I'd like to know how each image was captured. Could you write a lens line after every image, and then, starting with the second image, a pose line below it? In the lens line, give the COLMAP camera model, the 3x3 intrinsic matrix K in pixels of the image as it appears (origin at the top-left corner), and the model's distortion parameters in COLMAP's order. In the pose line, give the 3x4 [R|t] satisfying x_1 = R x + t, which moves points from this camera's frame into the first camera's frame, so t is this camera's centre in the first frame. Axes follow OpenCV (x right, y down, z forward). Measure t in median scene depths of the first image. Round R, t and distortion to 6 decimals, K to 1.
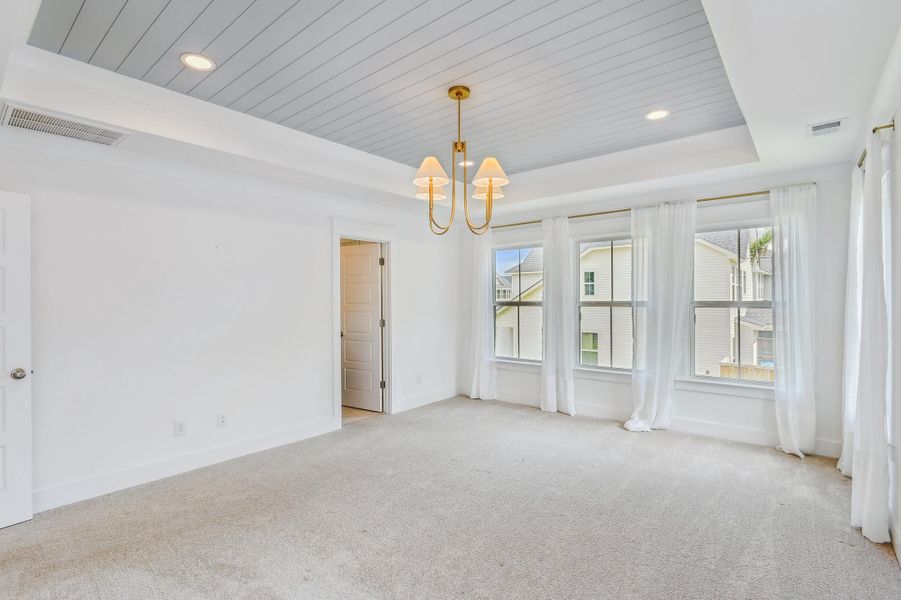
lens RADIAL K [[440.2, 0, 445.0], [0, 440.2, 302.2], [0, 0, 1]] dist [-0.001183, -0.002269]
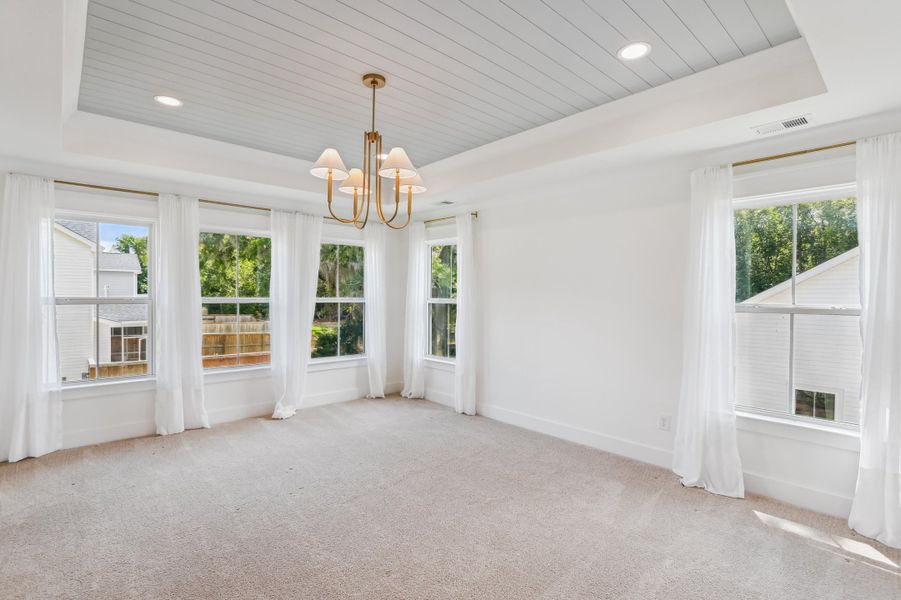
lens RADIAL K [[440.2, 0, 443.5], [0, 440.2, 296.9], [0, 0, 1]] dist [-0.001183, -0.002269]
pose [[0.131636, 0.004914, 0.991286, -0.539409], [0.000082, 0.999988, -0.004968, 0.001442], [-0.991298, 0.000735, 0.131634, 0.432546]]
